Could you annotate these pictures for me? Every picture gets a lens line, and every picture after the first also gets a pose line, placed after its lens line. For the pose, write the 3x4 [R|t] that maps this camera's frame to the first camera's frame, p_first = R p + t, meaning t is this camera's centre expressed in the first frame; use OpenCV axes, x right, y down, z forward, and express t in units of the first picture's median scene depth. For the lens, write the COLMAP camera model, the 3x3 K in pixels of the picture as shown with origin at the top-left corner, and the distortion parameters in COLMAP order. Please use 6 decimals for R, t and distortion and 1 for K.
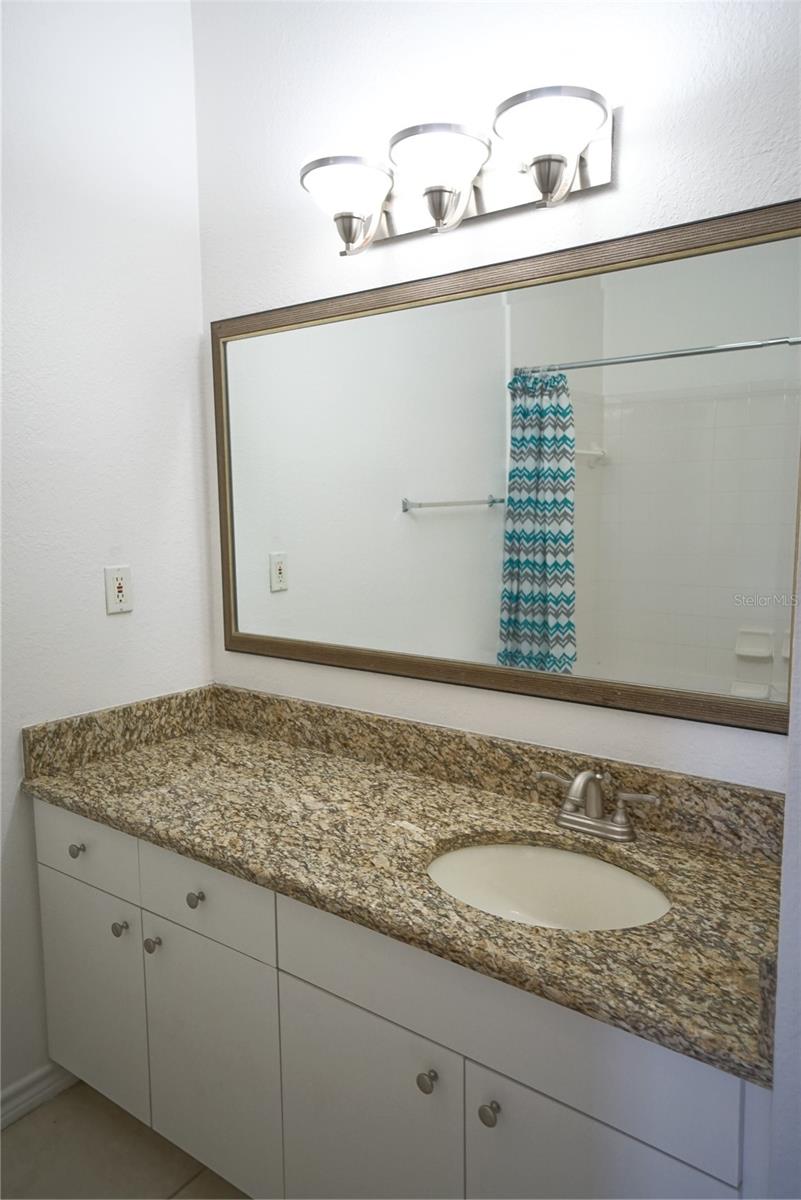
lens RADIAL K [[791.2, 0, 400.5], [0, 791.2, 600.0], [0, 0, 1]] dist [-0.024299, -0.001517]
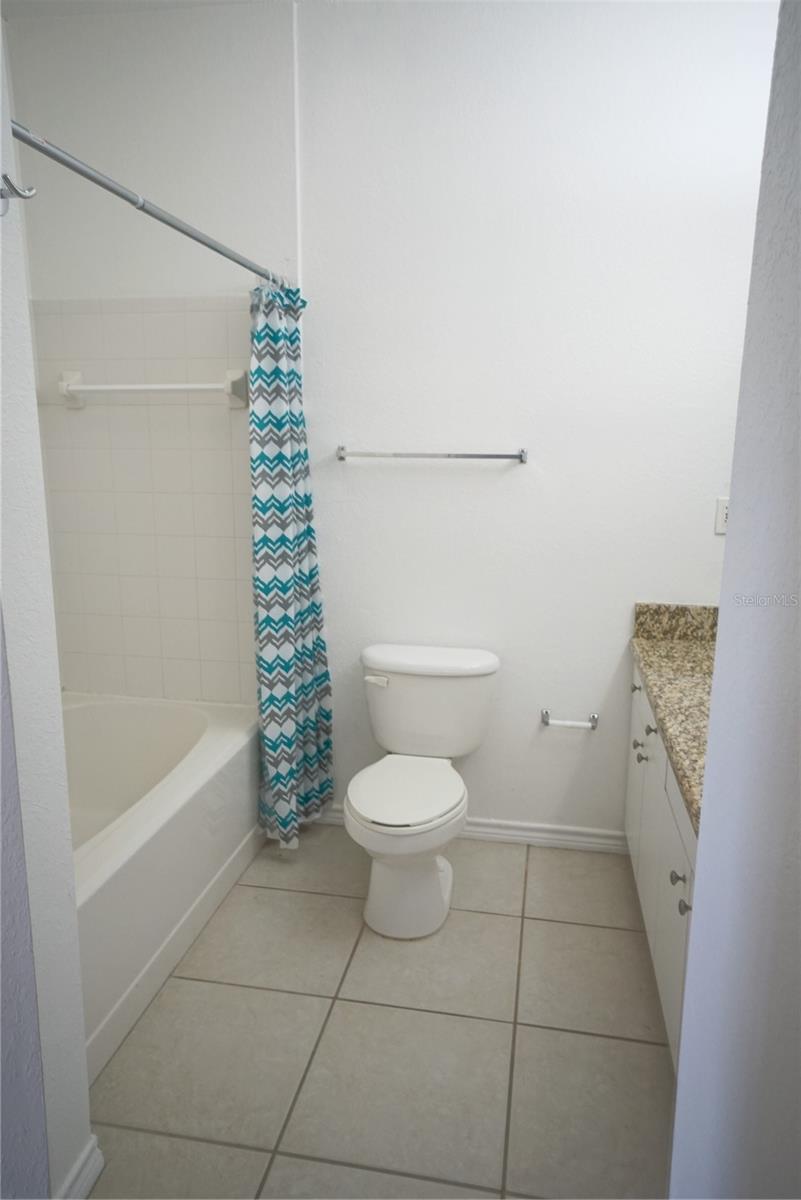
lens RADIAL K [[791.2, 0, 400.5], [0, 791.2, 600.0], [0, 0, 1]] dist [-0.024299, -0.001517]
pose [[0.431774, 0.191160, -0.881492, 0.622637], [-0.112893, 0.981052, 0.157453, -0.023477], [0.894889, 0.031530, 0.445174, -0.048440]]
